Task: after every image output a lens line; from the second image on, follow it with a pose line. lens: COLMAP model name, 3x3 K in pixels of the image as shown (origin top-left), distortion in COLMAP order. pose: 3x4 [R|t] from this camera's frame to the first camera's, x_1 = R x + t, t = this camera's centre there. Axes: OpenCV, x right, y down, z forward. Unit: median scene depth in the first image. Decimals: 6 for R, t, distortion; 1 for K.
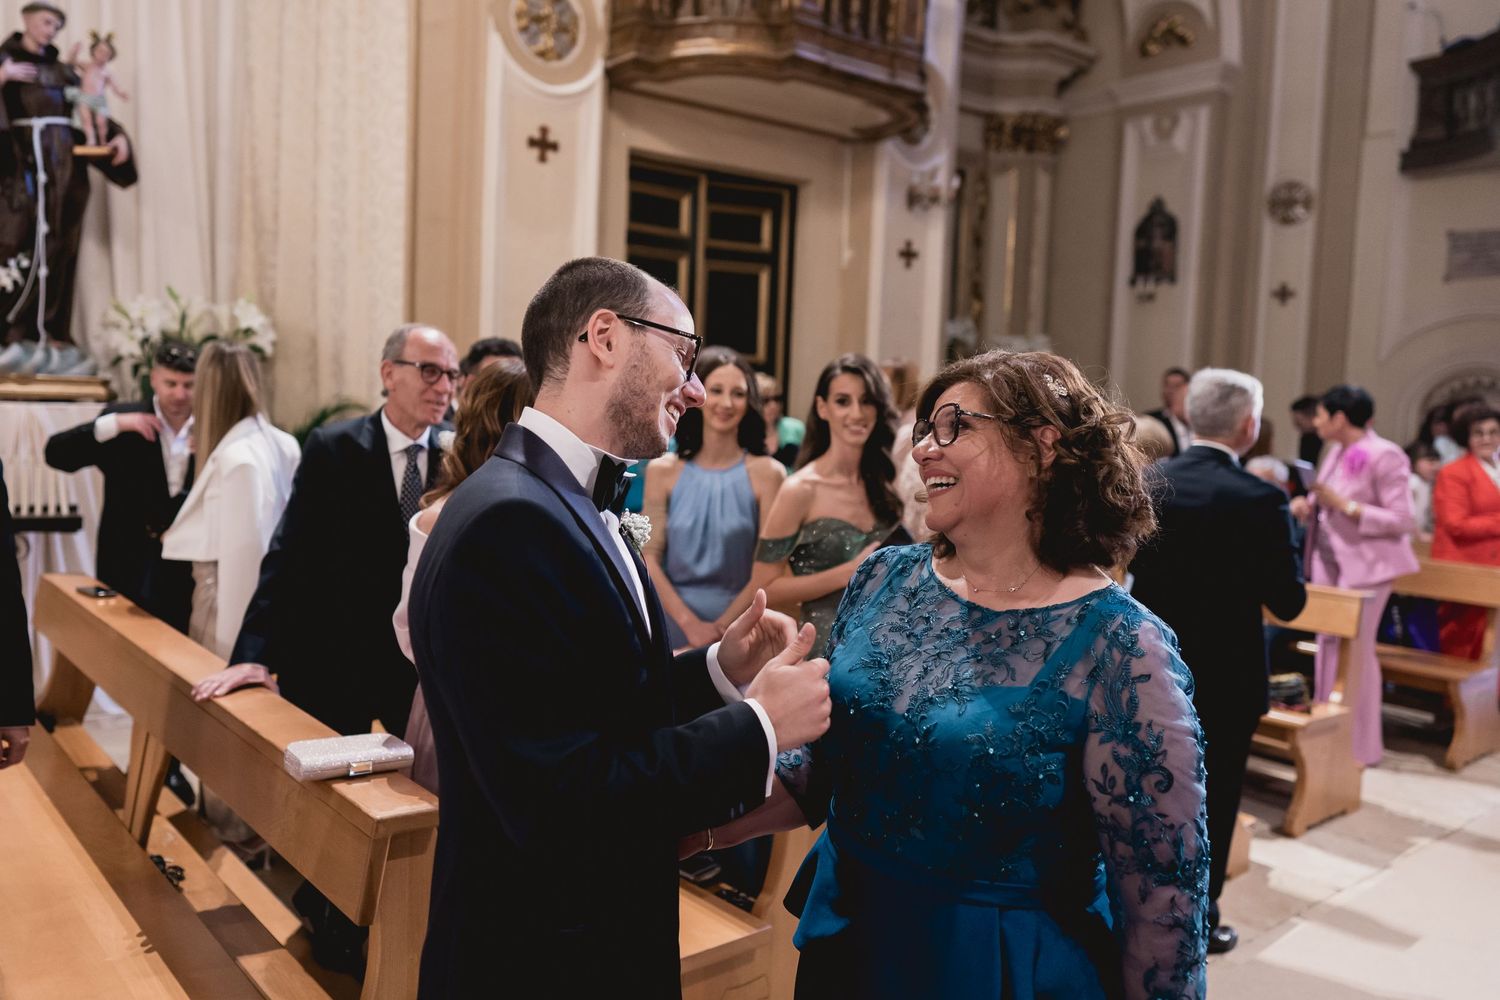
lens RADIAL K [[1157.3, 0, 647.0], [0, 1157.3, 478.9], [0, 0, 1]] dist [-0.008101, 0.011170]
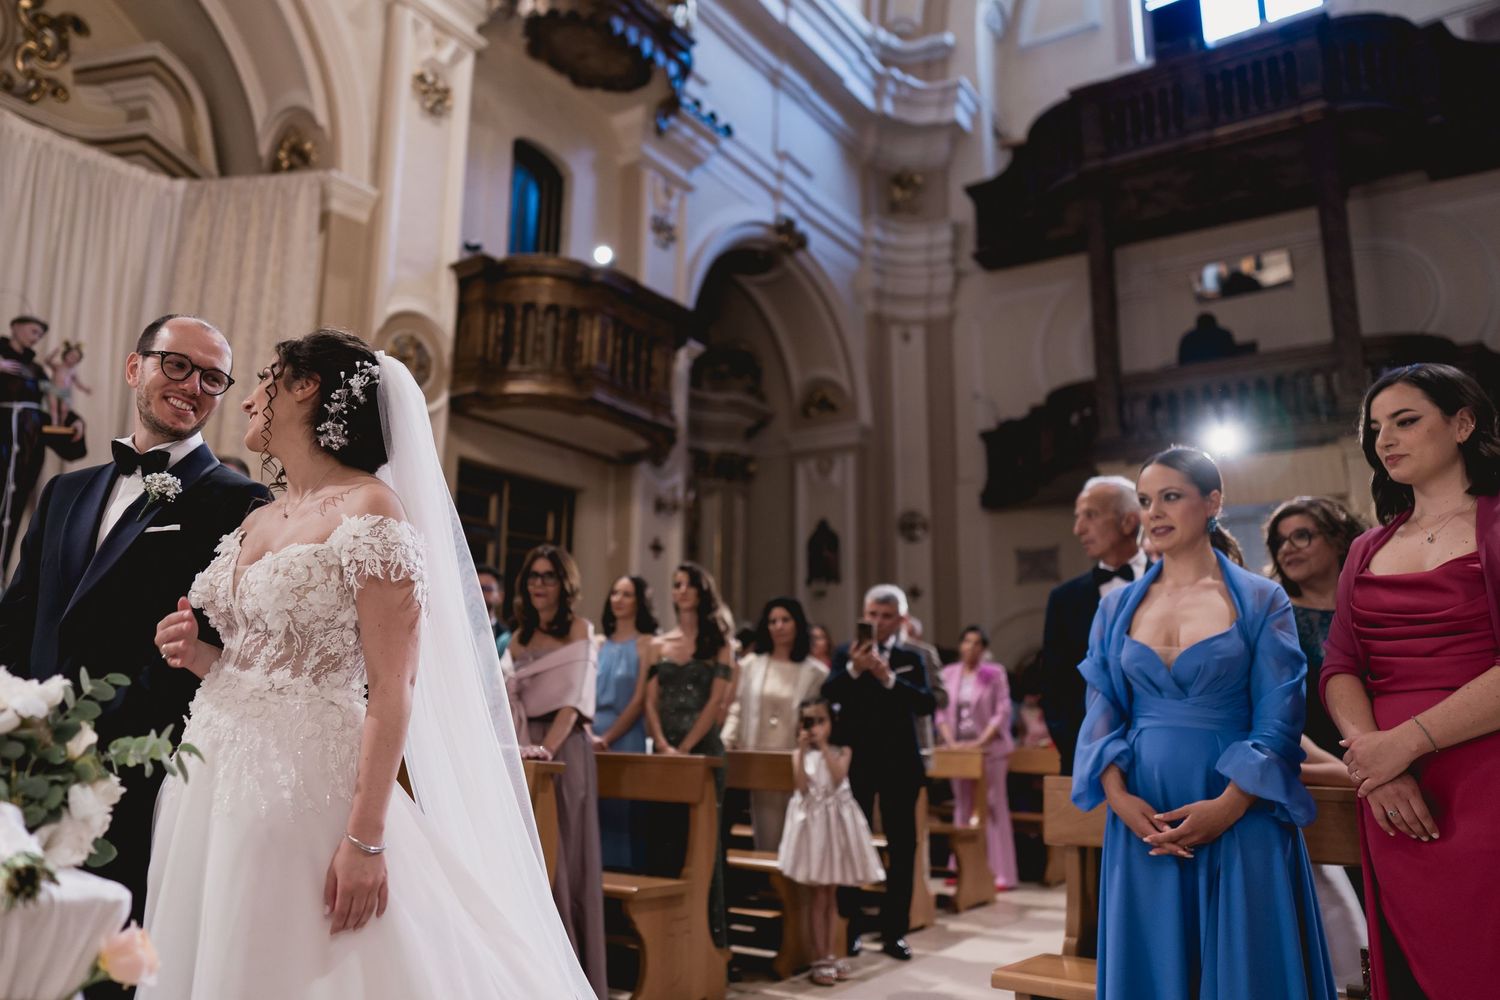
lens RADIAL K [[1062.2, 0, 750.0], [0, 1062.2, 500.0], [0, 0, 1]] dist [0.000419, 0.002509]
pose [[0.940456, 0.039395, 0.337626, -0.087096], [0.047619, 0.968197, -0.245616, 0.056259], [-0.336565, 0.247068, 0.908670, -0.145330]]
